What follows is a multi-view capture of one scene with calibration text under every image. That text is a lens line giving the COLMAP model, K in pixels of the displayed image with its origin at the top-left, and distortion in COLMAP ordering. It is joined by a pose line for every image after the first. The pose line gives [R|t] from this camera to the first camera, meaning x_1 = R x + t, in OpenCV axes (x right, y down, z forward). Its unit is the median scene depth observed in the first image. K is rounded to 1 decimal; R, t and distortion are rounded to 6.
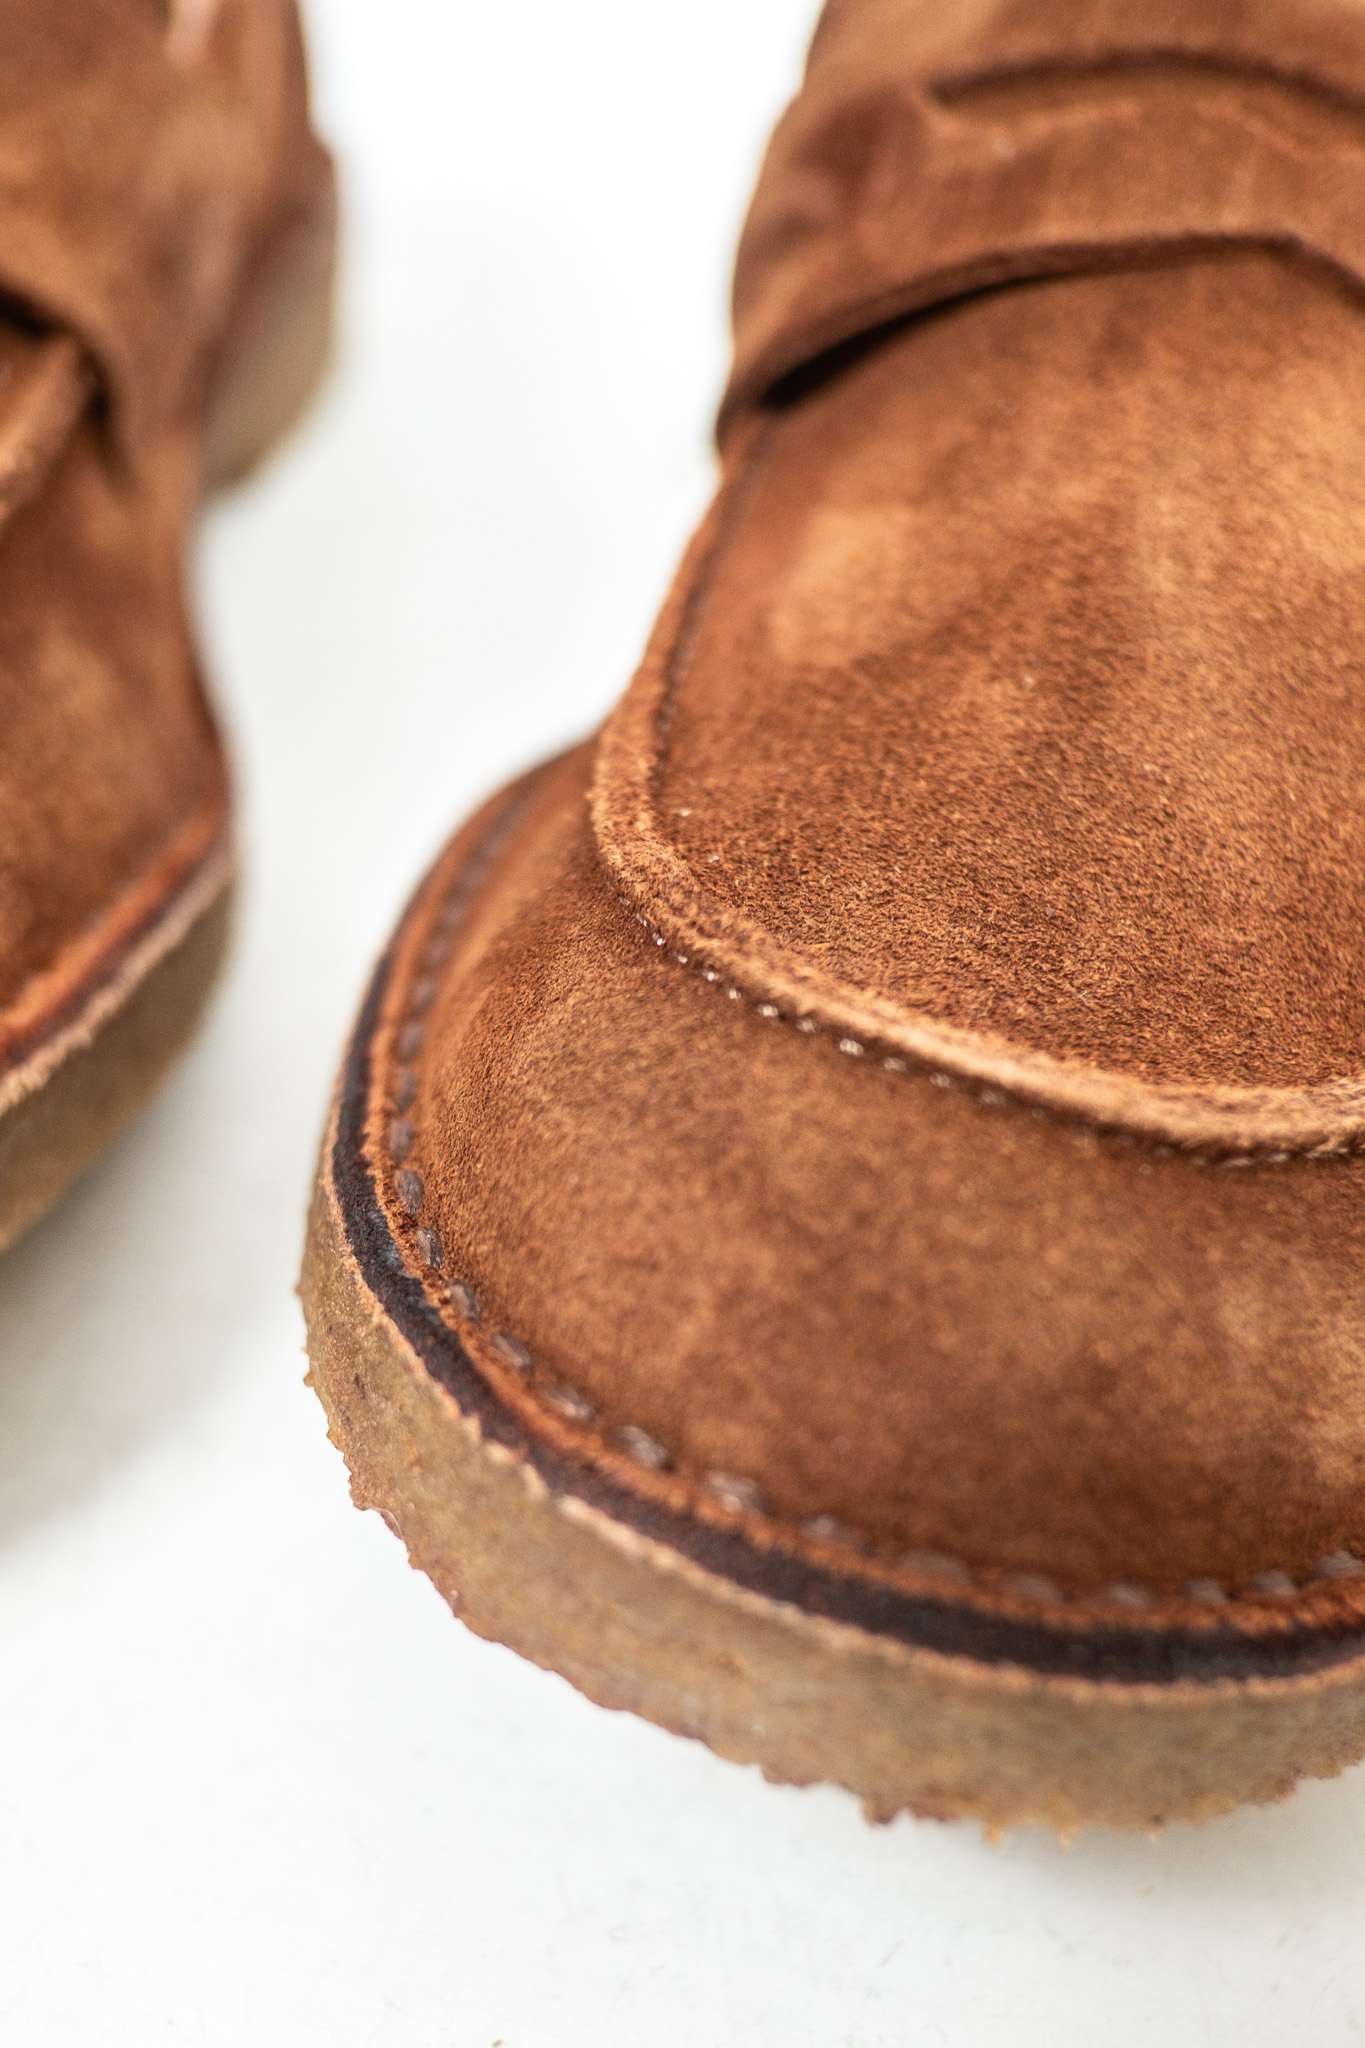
lens RADIAL K [[1312.5, 0, 682.5], [0, 1312.5, 1024.0], [0, 0, 1]] dist [0.000897, 0.000917]
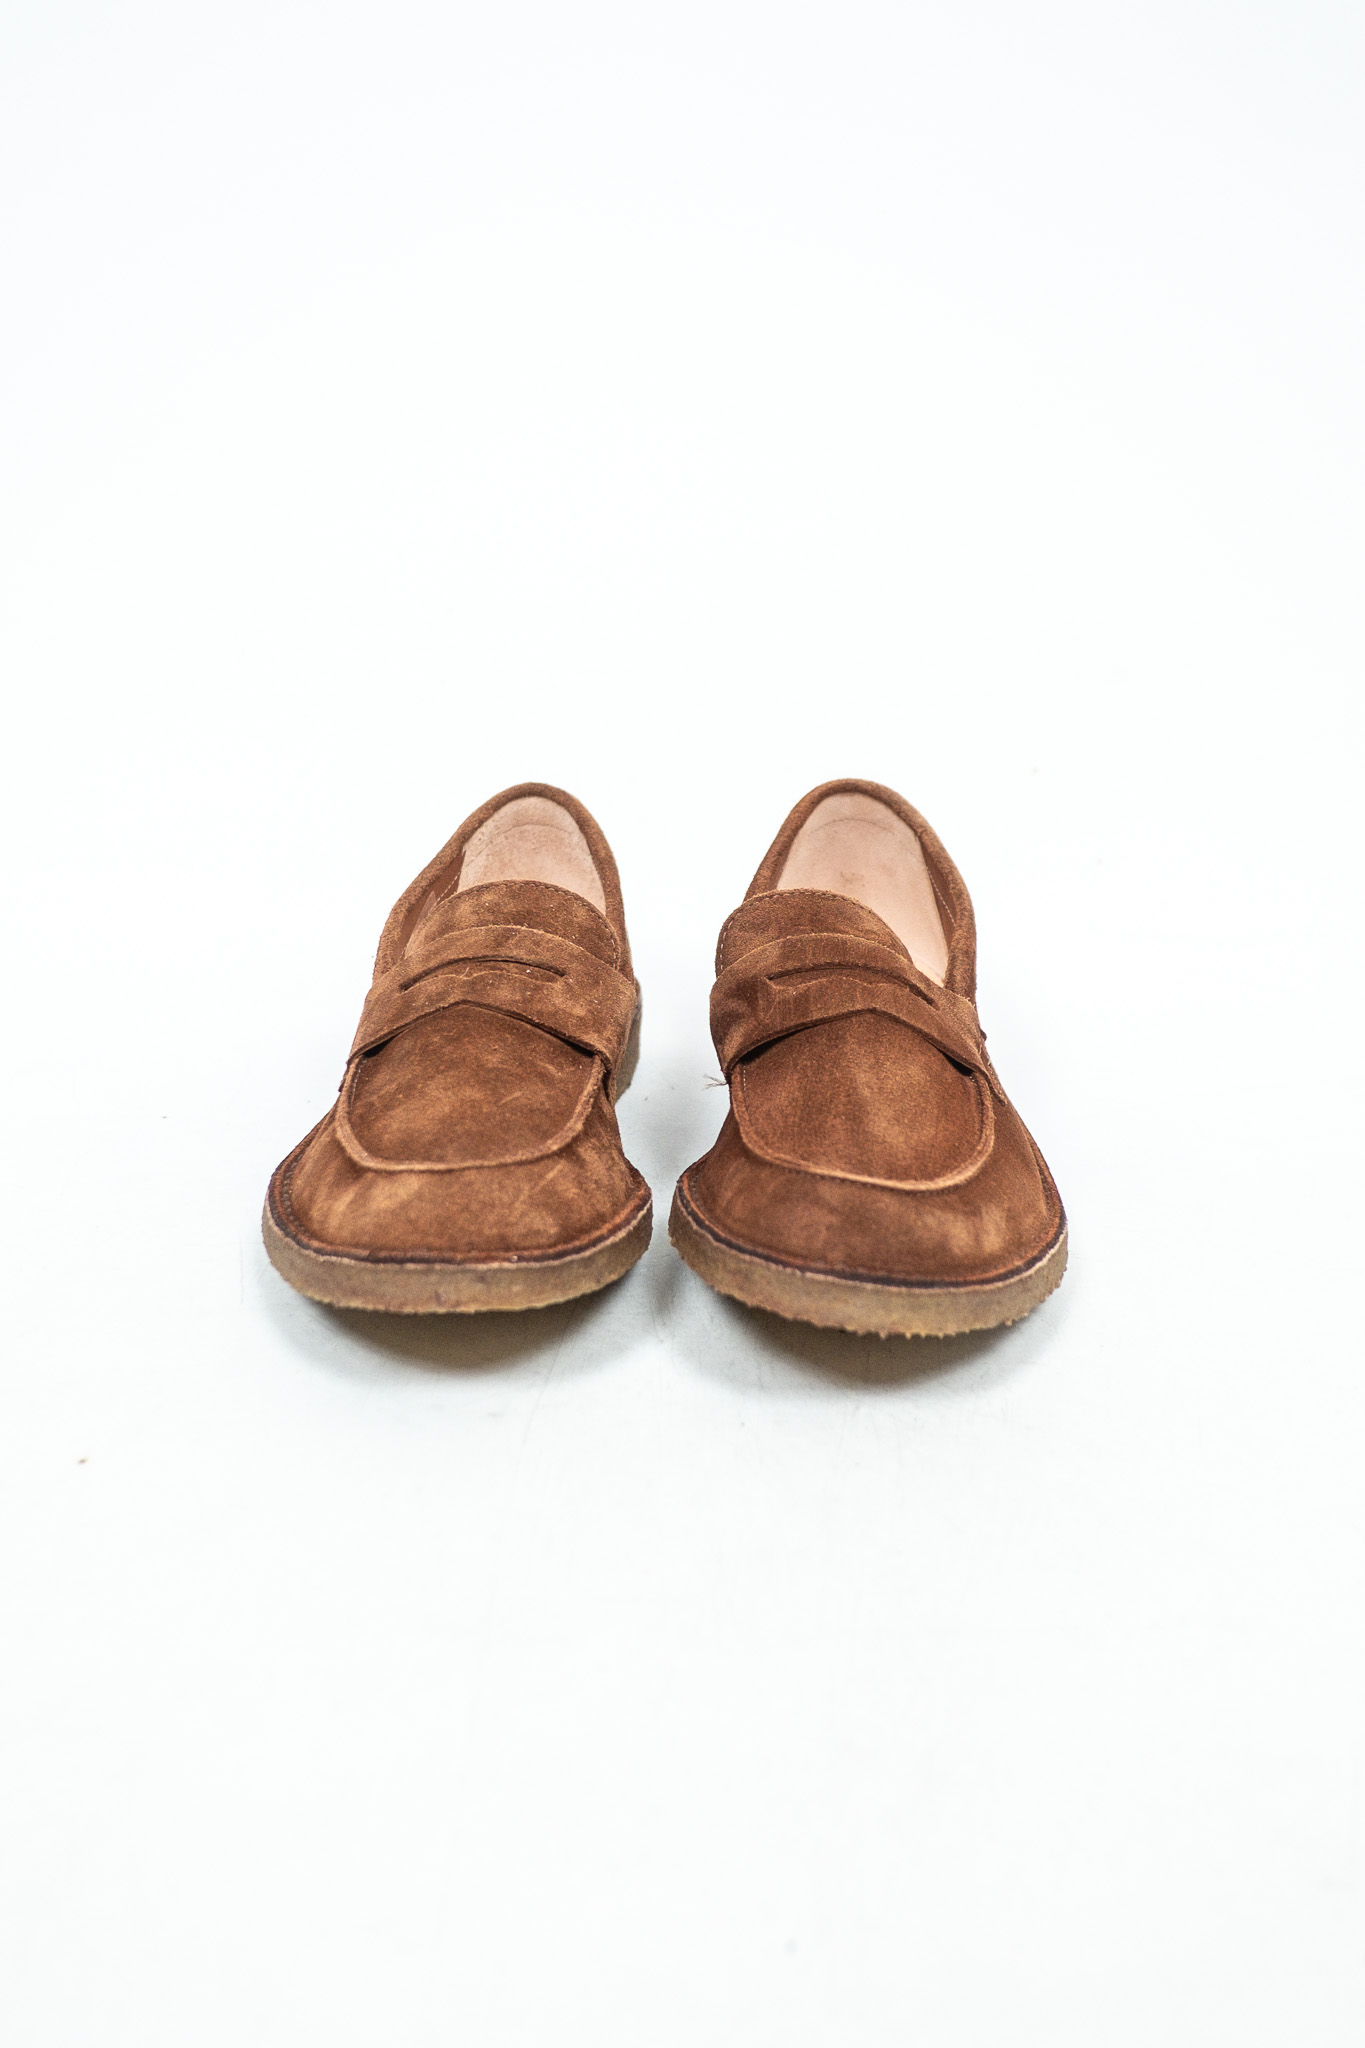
lens RADIAL K [[1312.5, 0, 682.5], [0, 1312.5, 1024.0], [0, 0, 1]] dist [0.000897, 0.000917]
pose [[0.962075, -0.078683, 0.261192, -1.650705], [0.187806, 0.885491, -0.425011, 1.467445], [-0.197842, 0.457946, 0.866686, -3.347949]]
